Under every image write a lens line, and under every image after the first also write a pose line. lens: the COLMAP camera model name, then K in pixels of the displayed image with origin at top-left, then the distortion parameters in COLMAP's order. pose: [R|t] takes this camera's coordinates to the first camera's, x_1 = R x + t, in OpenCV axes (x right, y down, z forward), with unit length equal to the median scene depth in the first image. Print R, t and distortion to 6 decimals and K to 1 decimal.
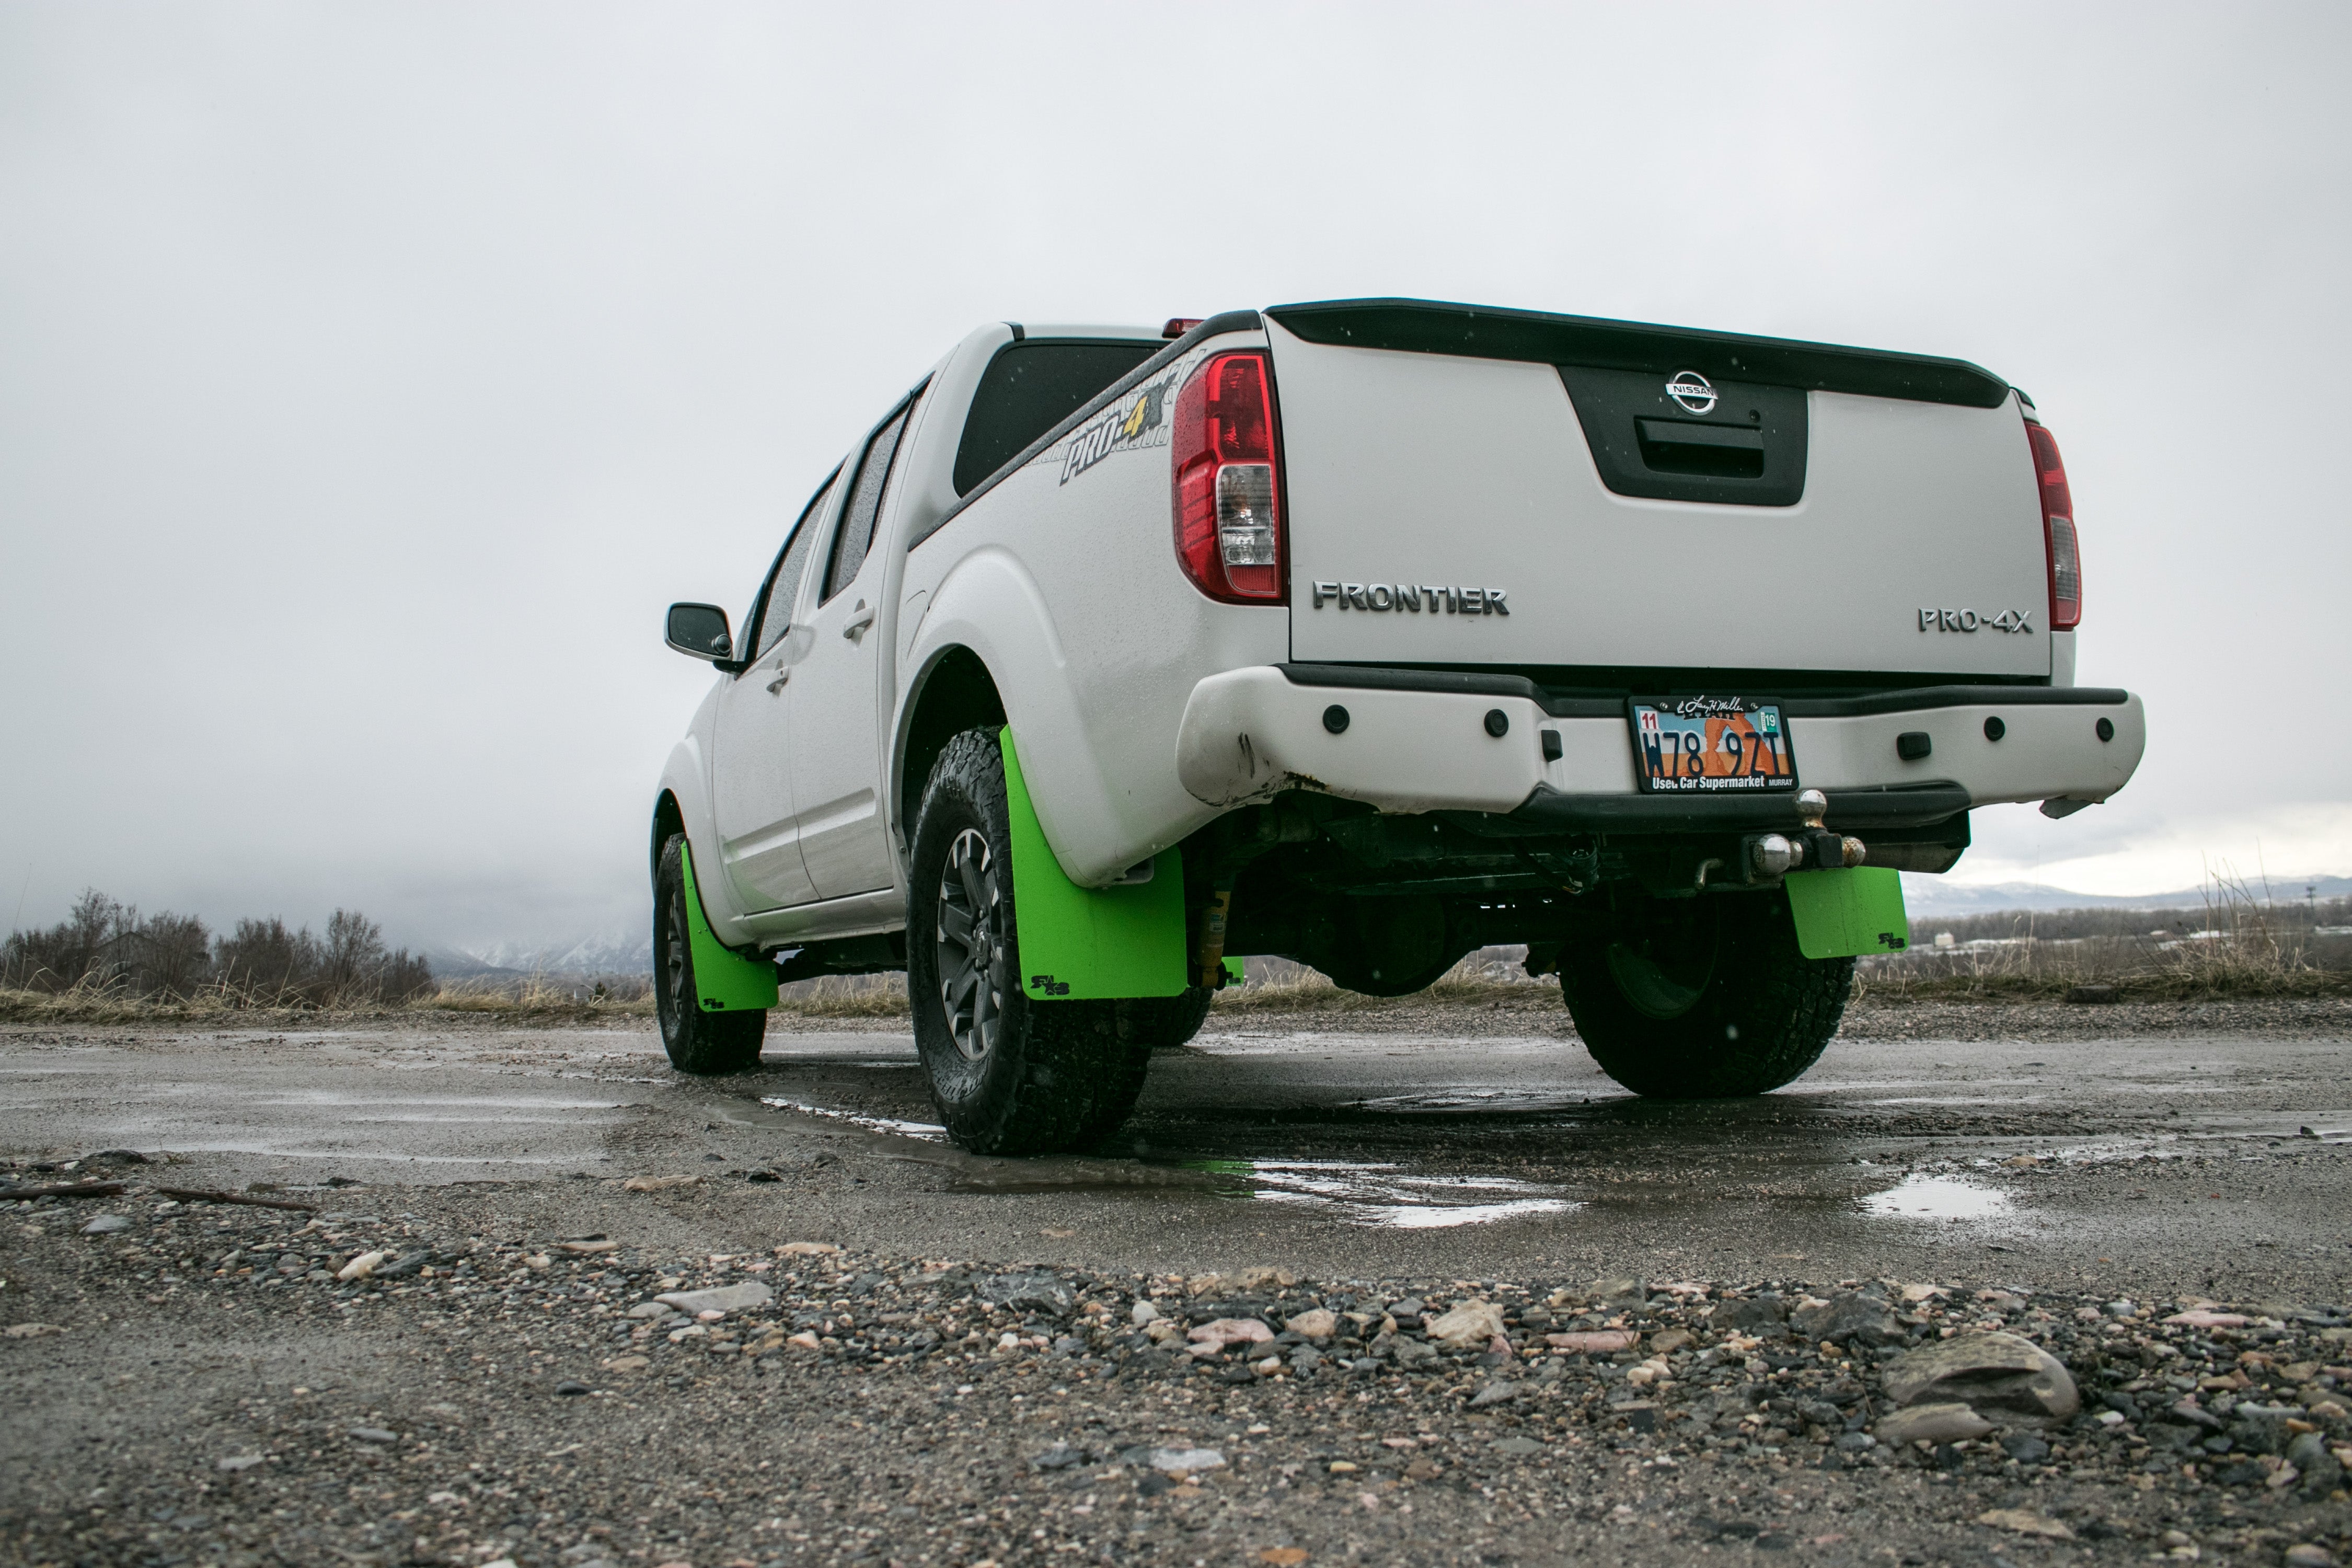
lens RADIAL K [[2062.2, 0, 1176.0], [0, 2062.2, 784.0], [0, 0, 1]] dist [-0.137748, 0.074826]
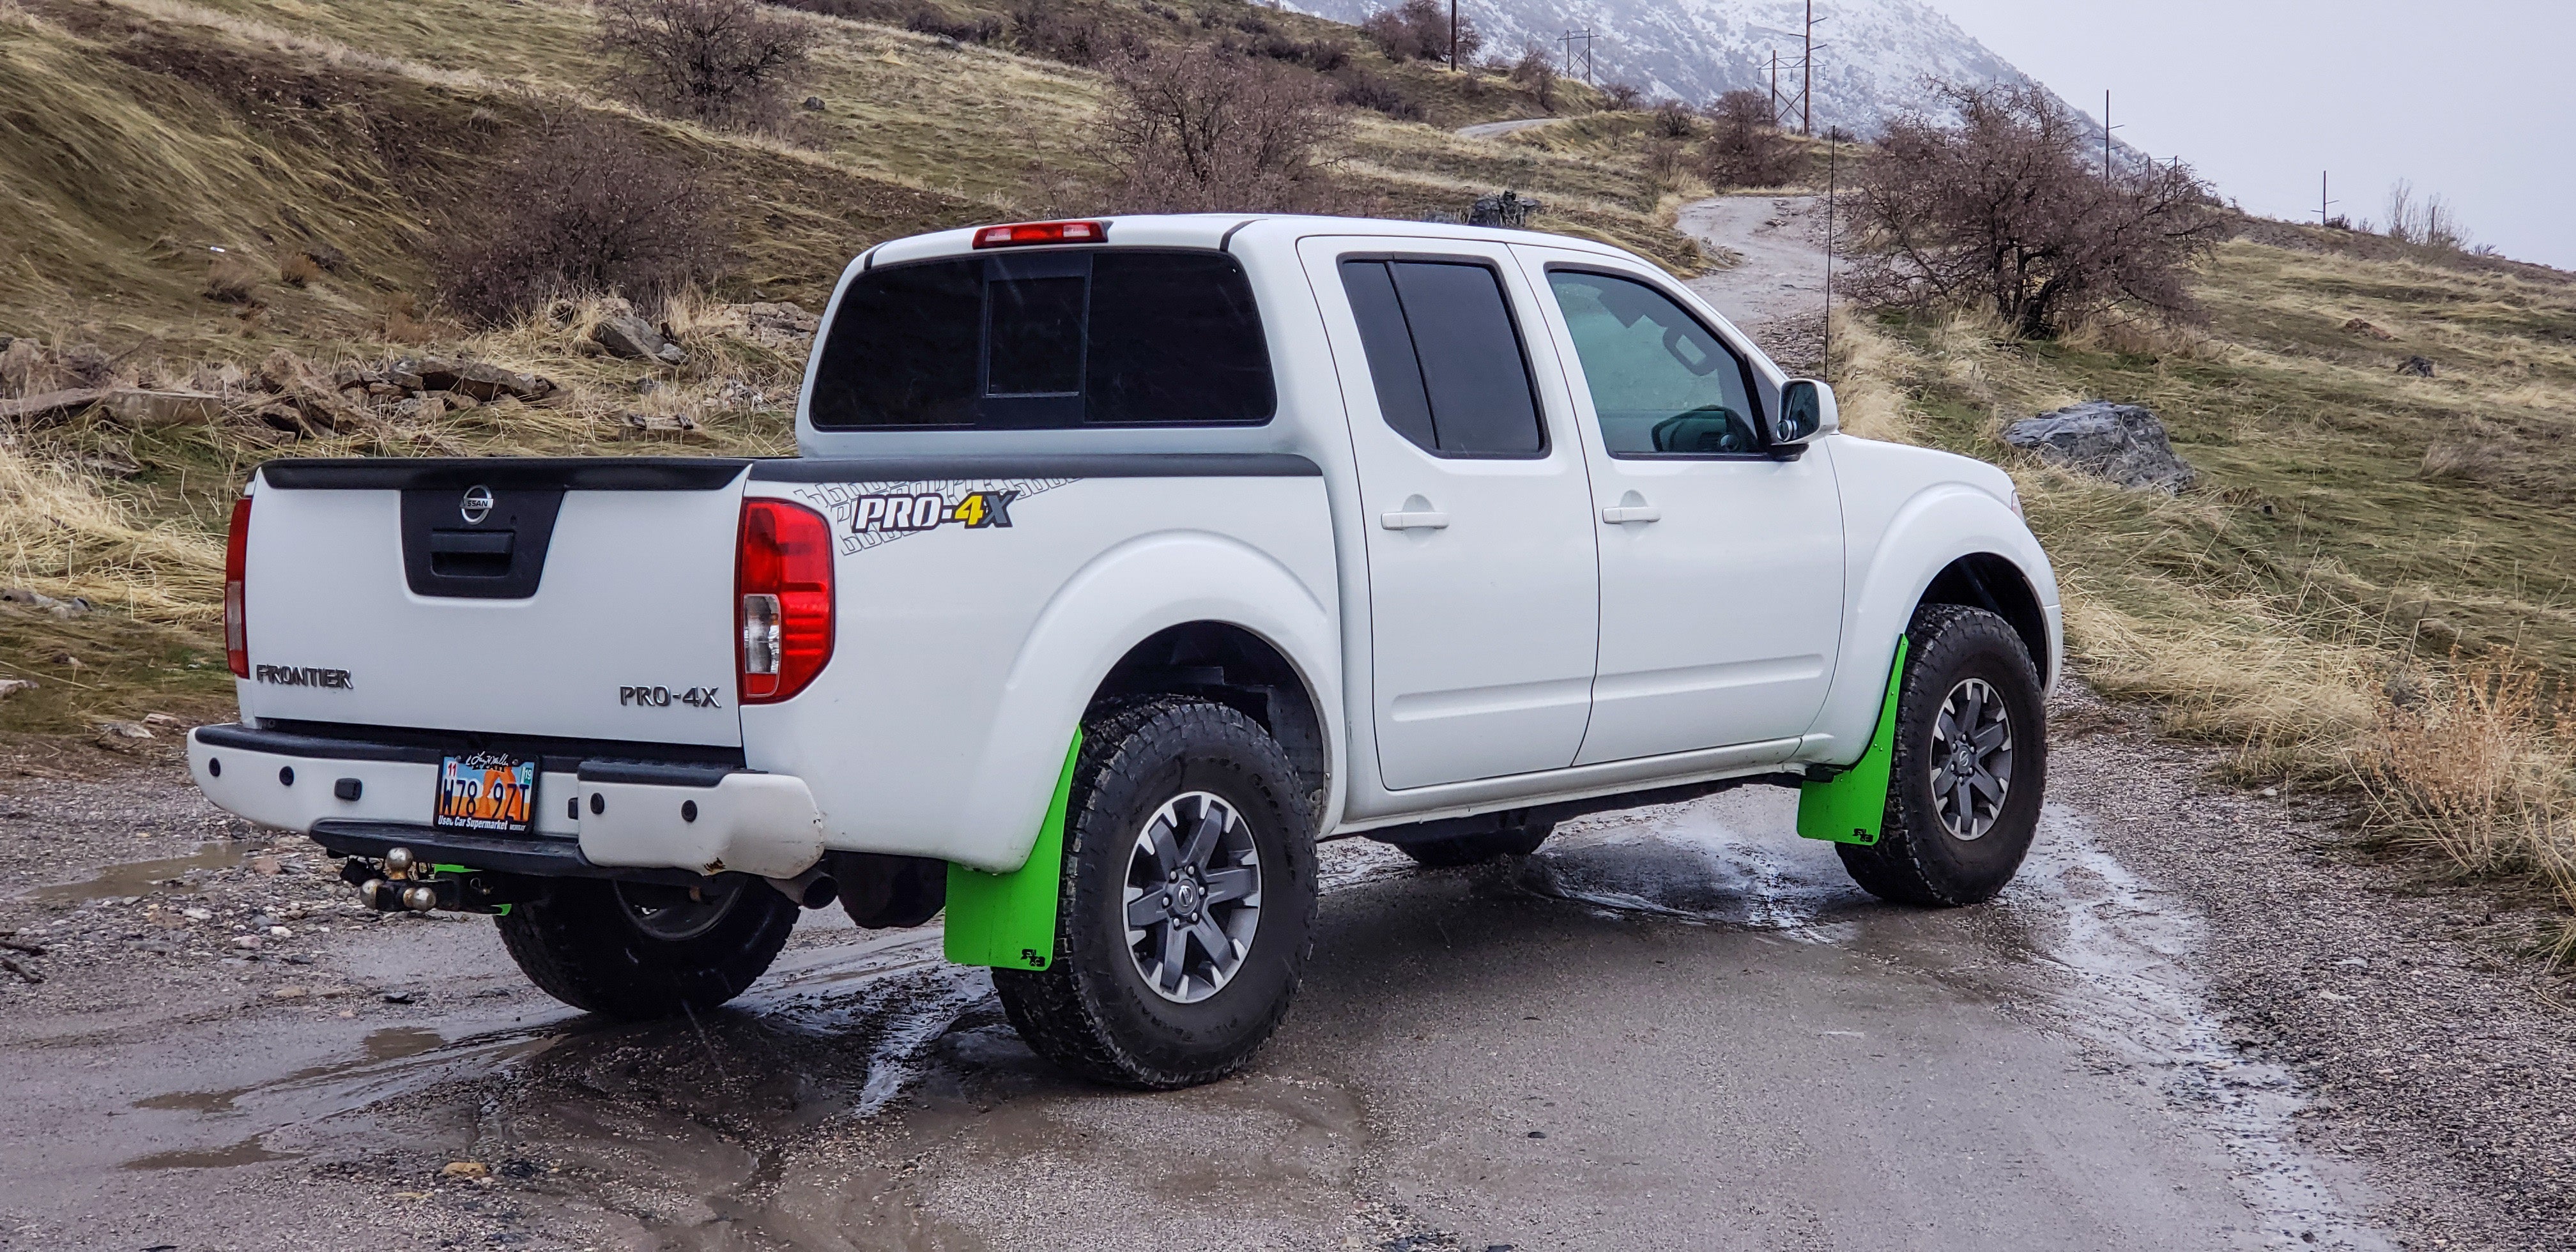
lens RADIAL K [[3796.1, 0, 1254.4], [0, 3796.1, 622.7], [0, 0, 1]] dist [0.186793, -0.030784]
pose [[0.453290, 0.086065, -0.887198, 2.537475], [0.065727, 0.989391, 0.129560, -0.392812], [0.888936, -0.117042, 0.442824, 0.391122]]
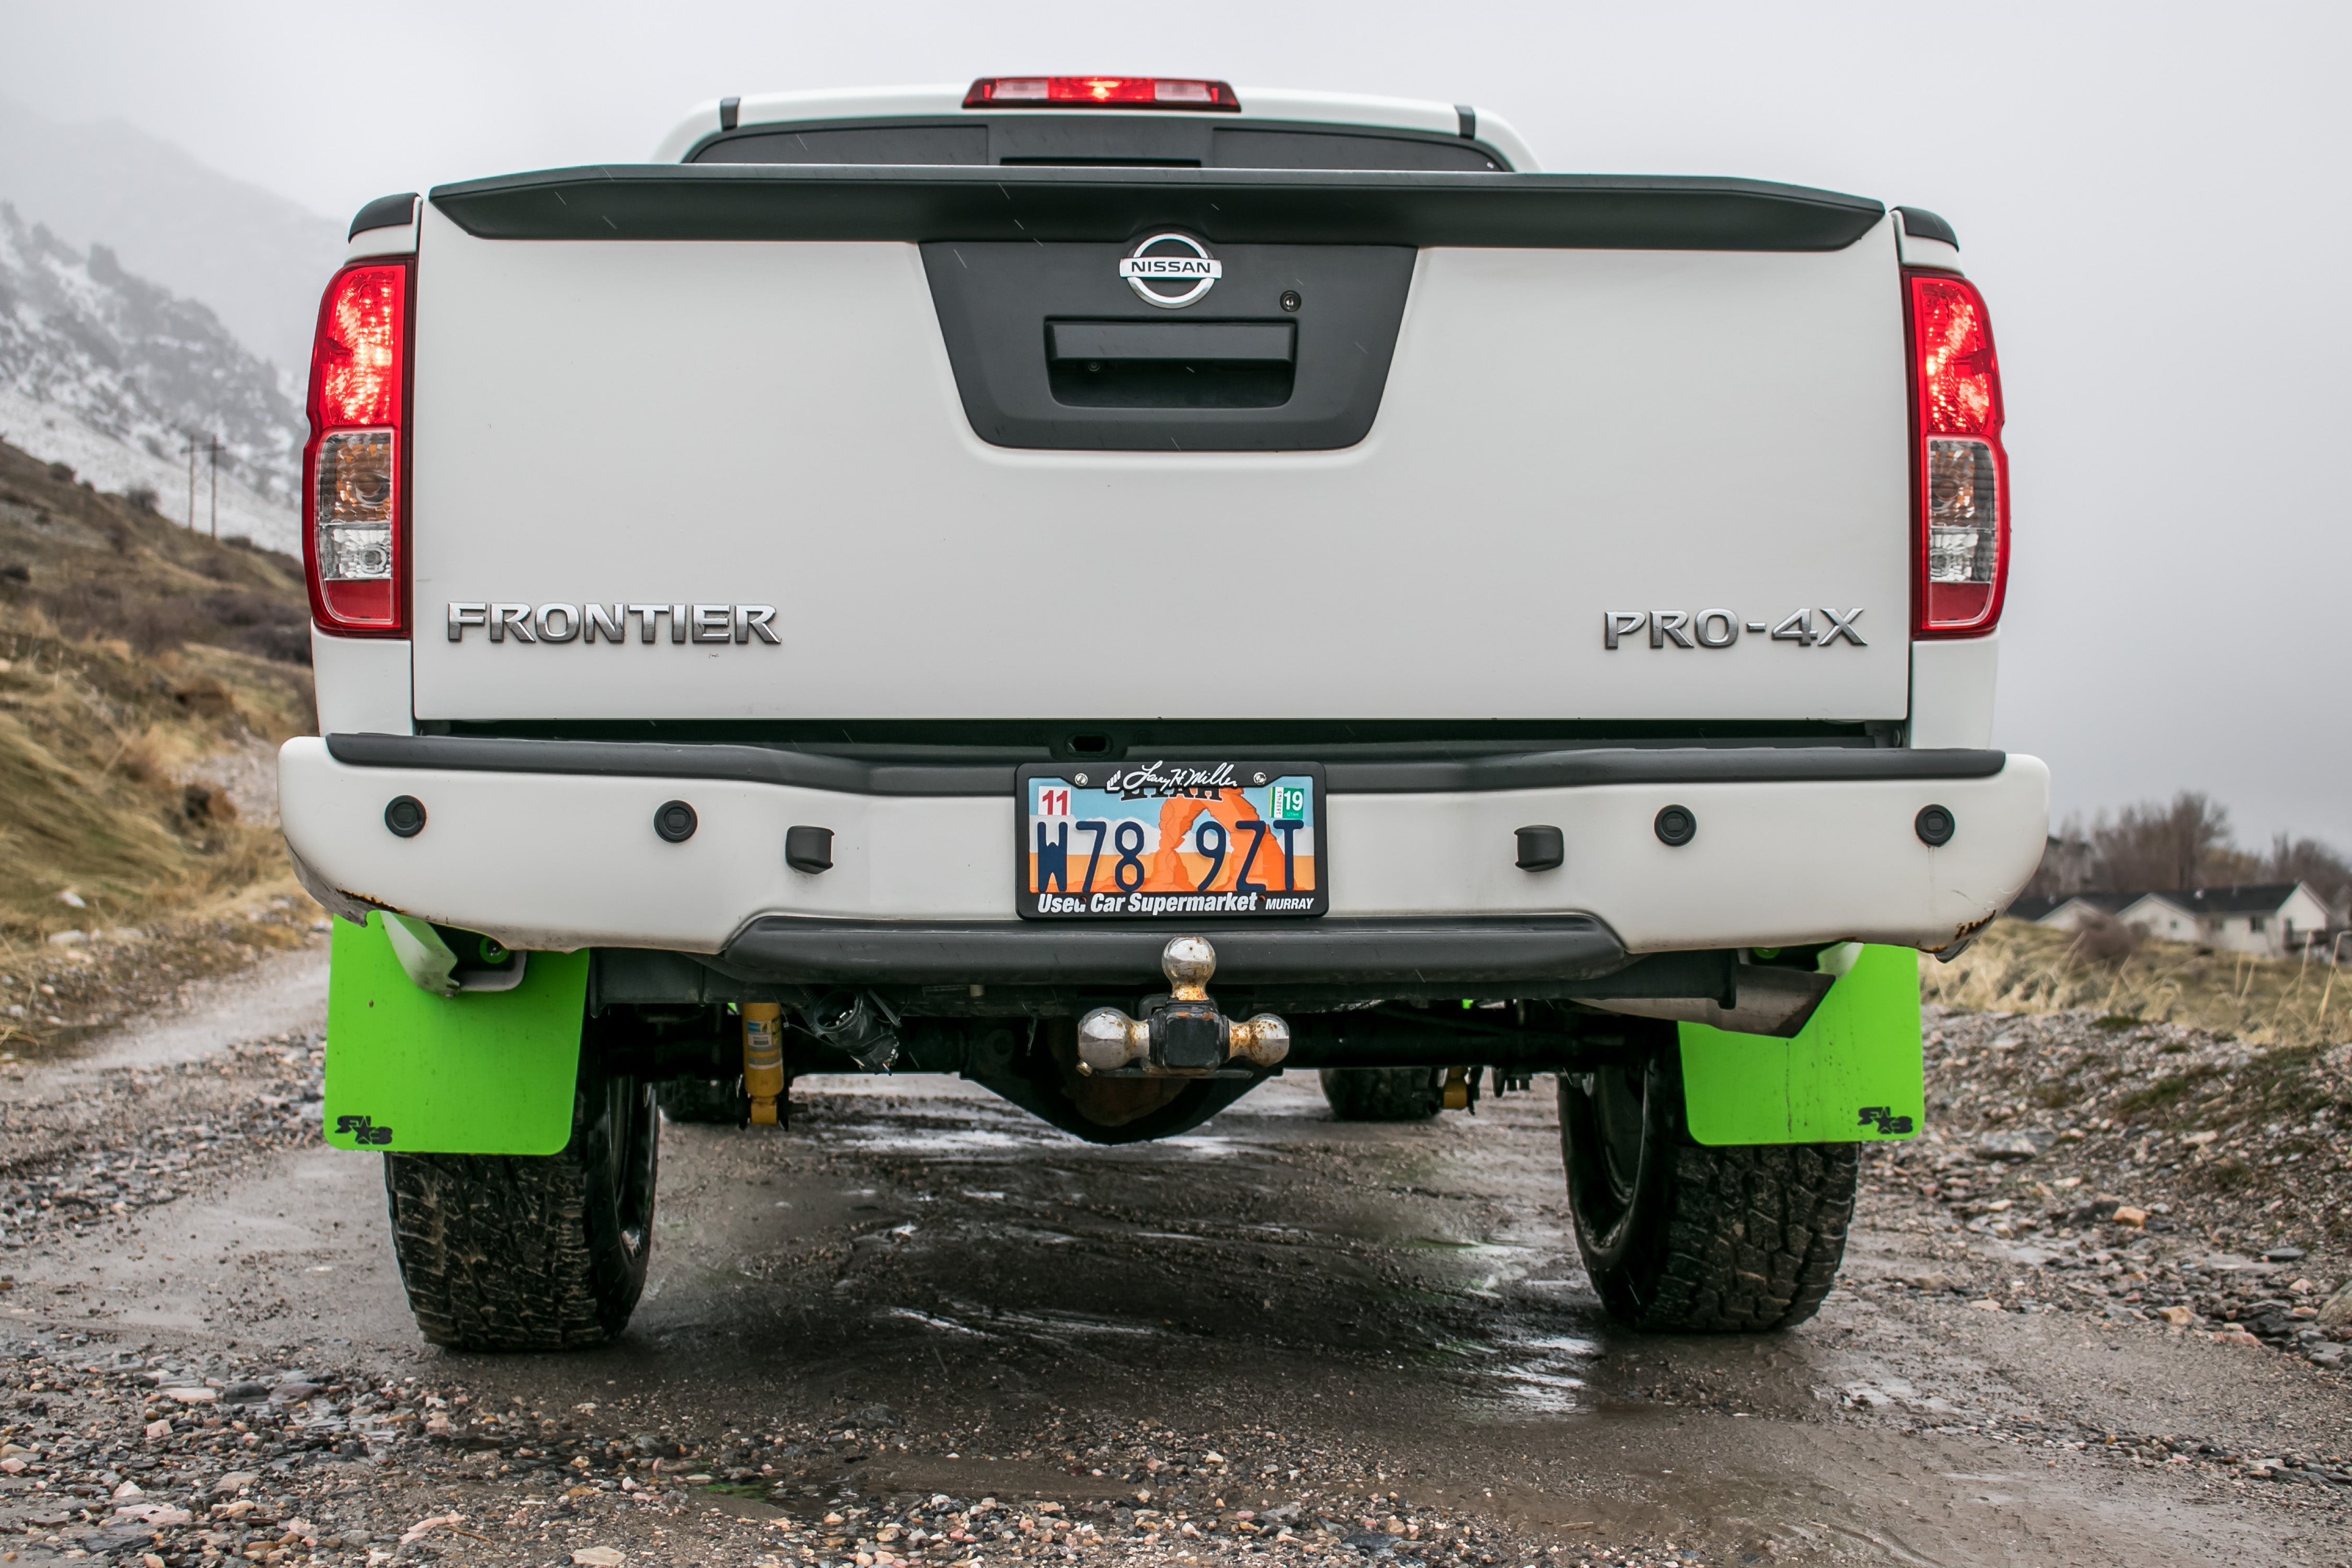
lens RADIAL K [[3155.1, 0, 1176.0], [0, 3155.1, 784.0], [0, 0, 1]] dist [-0.074715, -0.008241]
pose [[0.941895, 0.033531, -0.334231, 0.585348], [-0.012350, 0.997789, 0.065297, -0.099515], [0.335681, -0.057375, 0.940227, 0.090635]]
